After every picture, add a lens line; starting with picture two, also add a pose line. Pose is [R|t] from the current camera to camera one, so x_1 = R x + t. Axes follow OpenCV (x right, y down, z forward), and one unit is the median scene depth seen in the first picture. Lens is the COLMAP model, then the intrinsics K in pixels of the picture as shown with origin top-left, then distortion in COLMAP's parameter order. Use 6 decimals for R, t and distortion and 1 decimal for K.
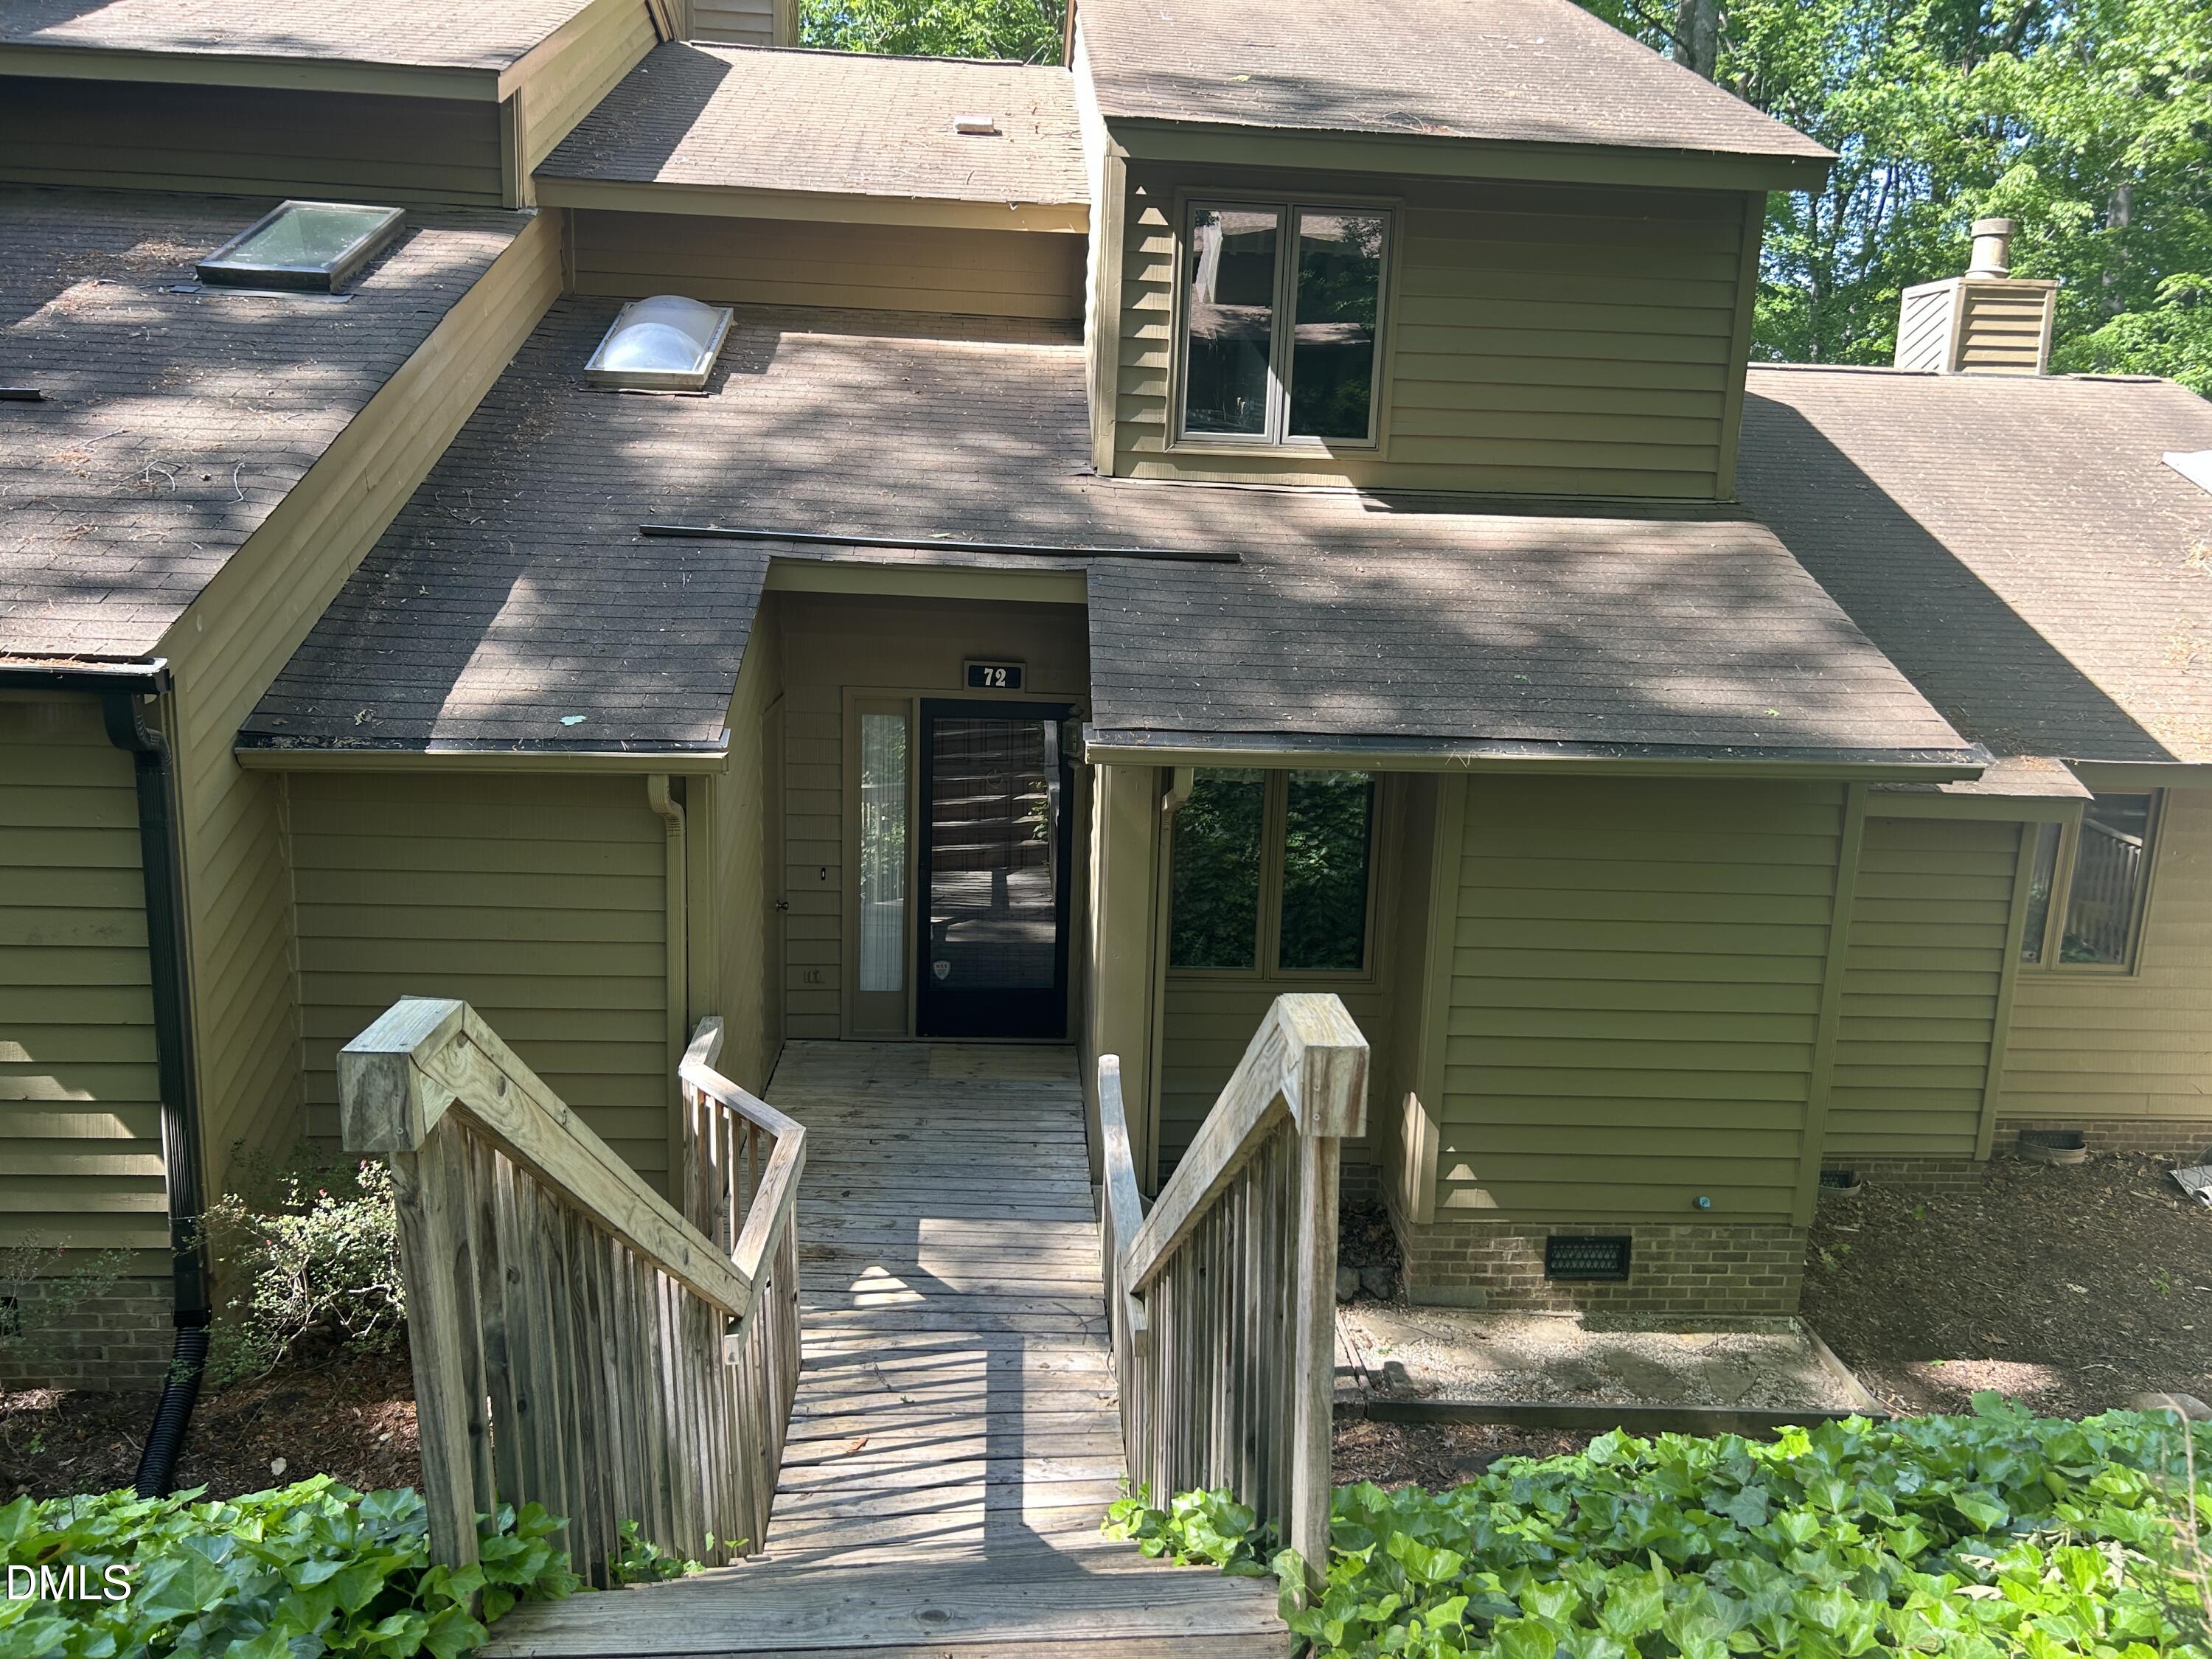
lens RADIAL K [[1696.0, 0, 1111.1], [0, 1696.0, 816.5], [0, 0, 1]] dist [0.022970, -0.027587]
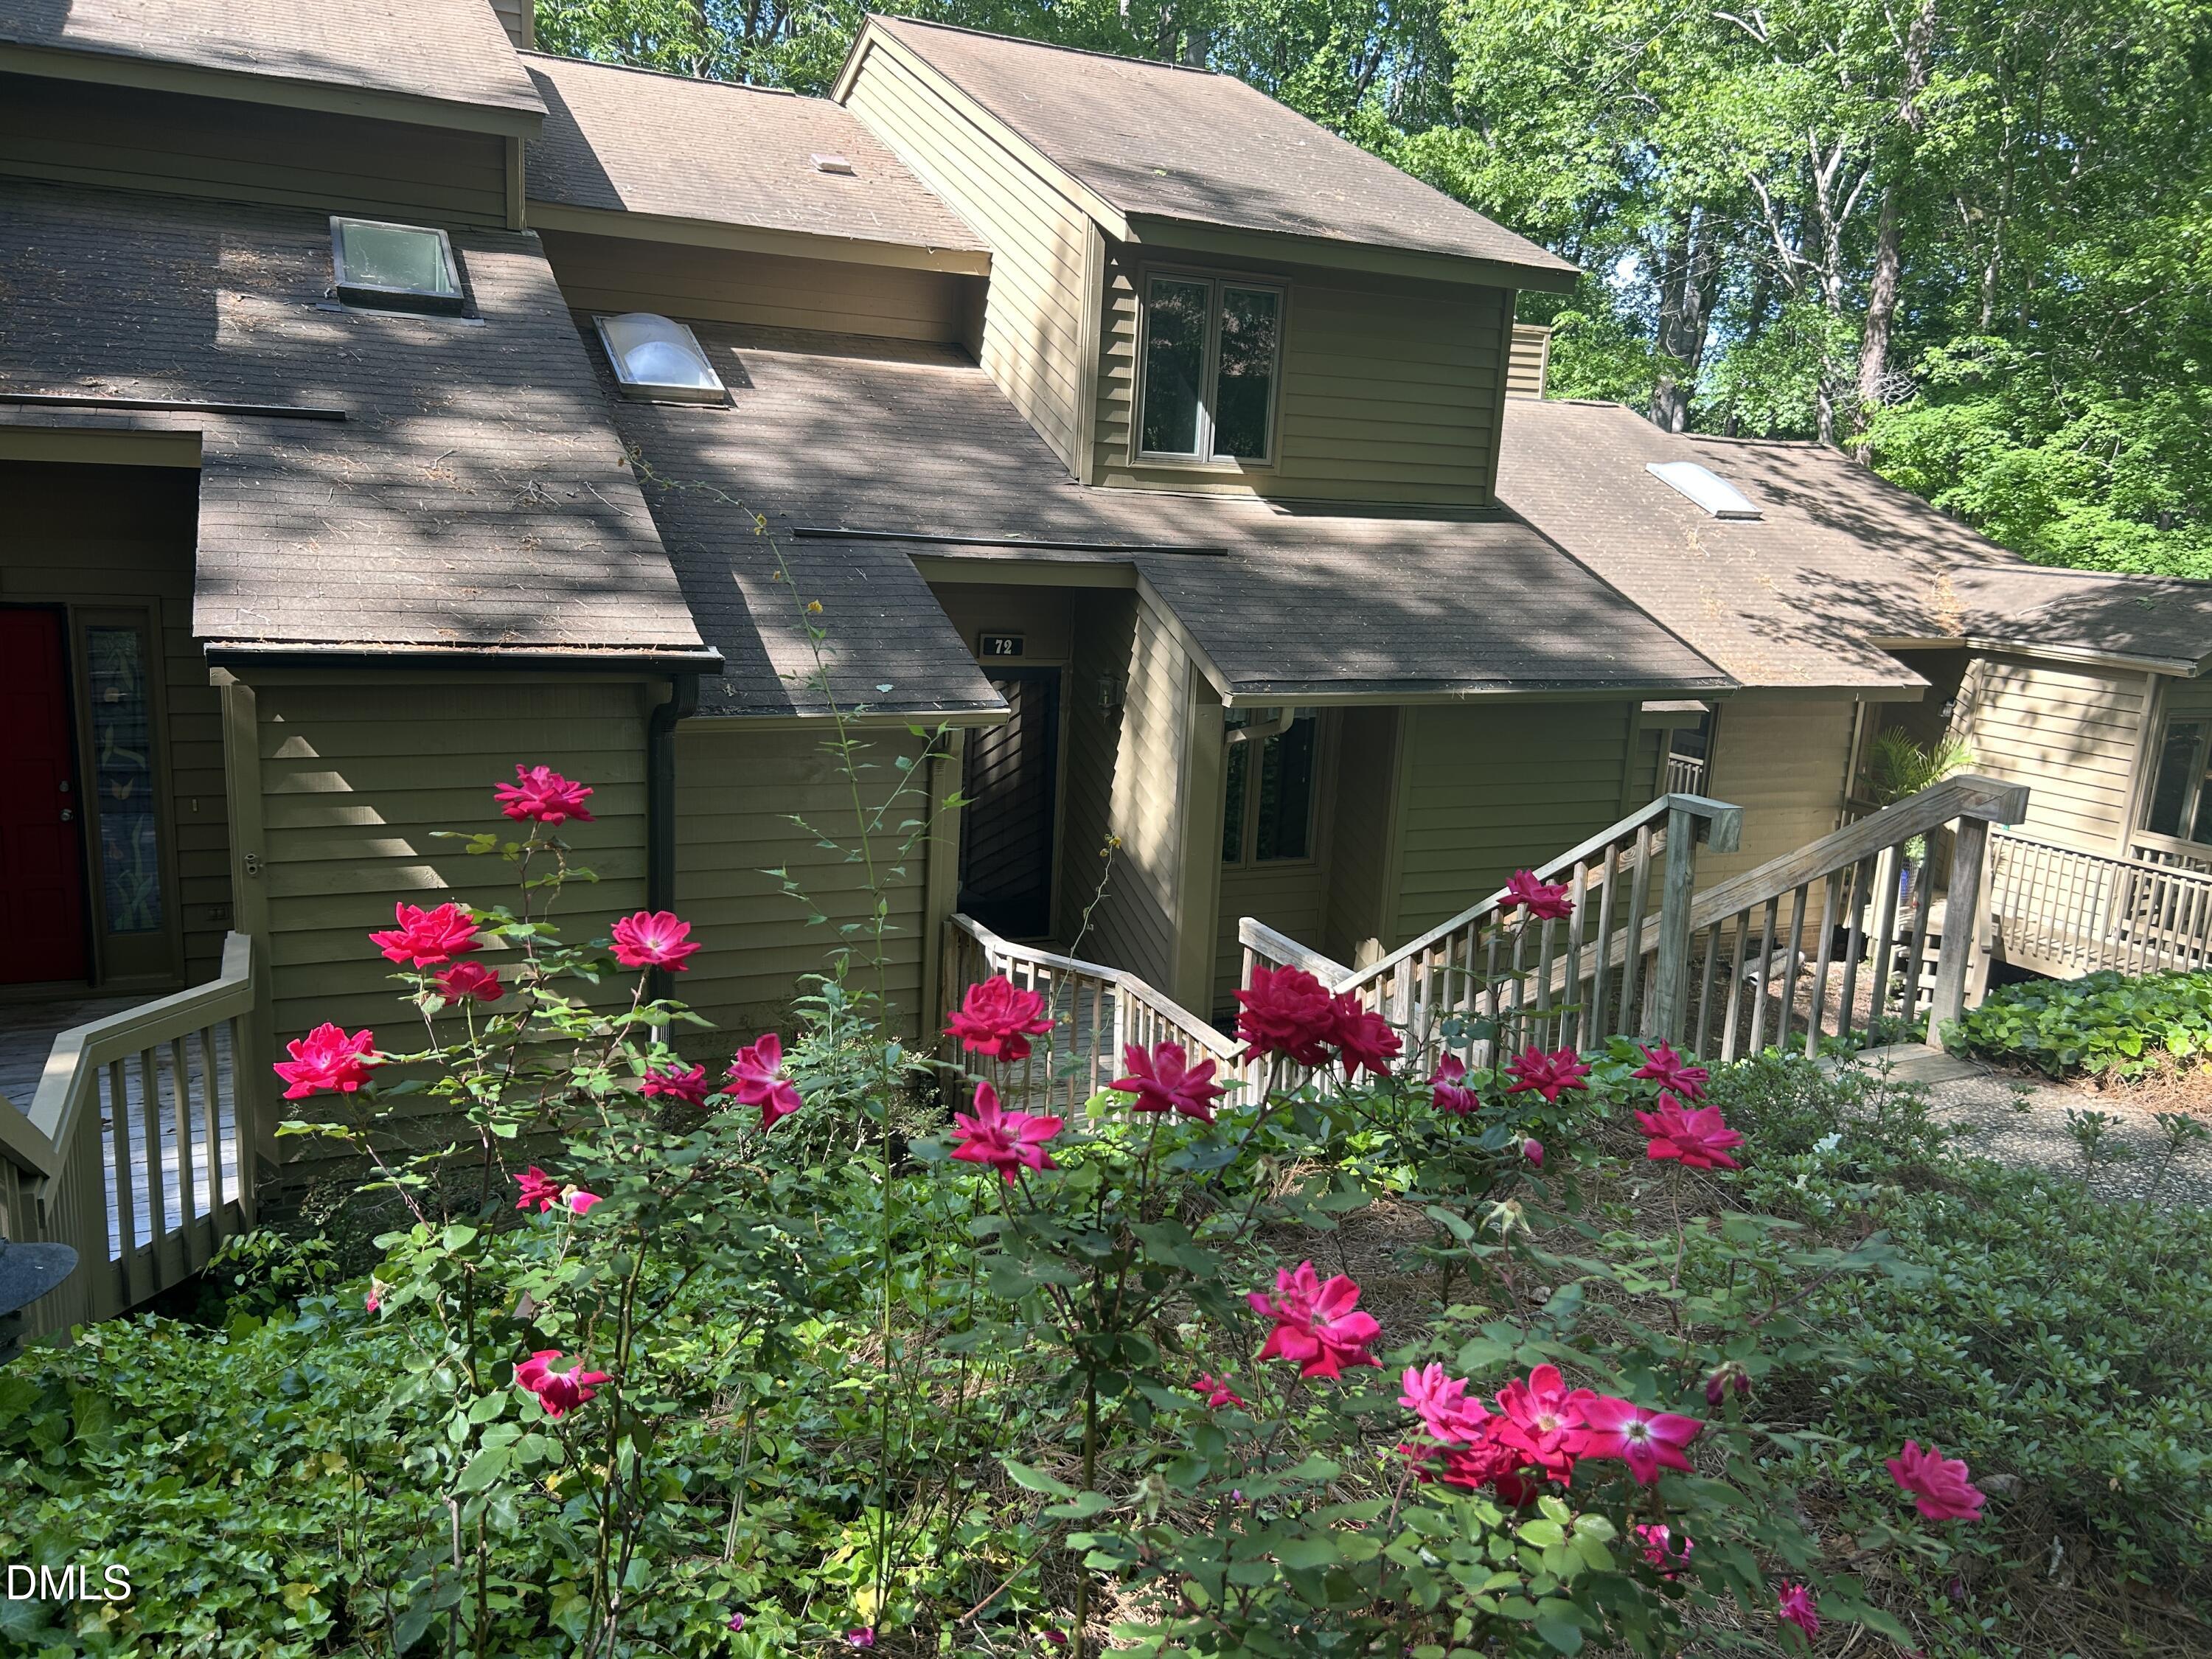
lens RADIAL K [[1696.0, 0, 1100.4], [0, 1696.0, 837.3], [0, 0, 1]] dist [0.022970, -0.027587]
pose [[0.930222, -0.063804, 0.361408, -0.468666], [0.050963, 0.997688, 0.044964, 0.005751], [-0.363441, -0.023408, 0.931323, -0.191934]]
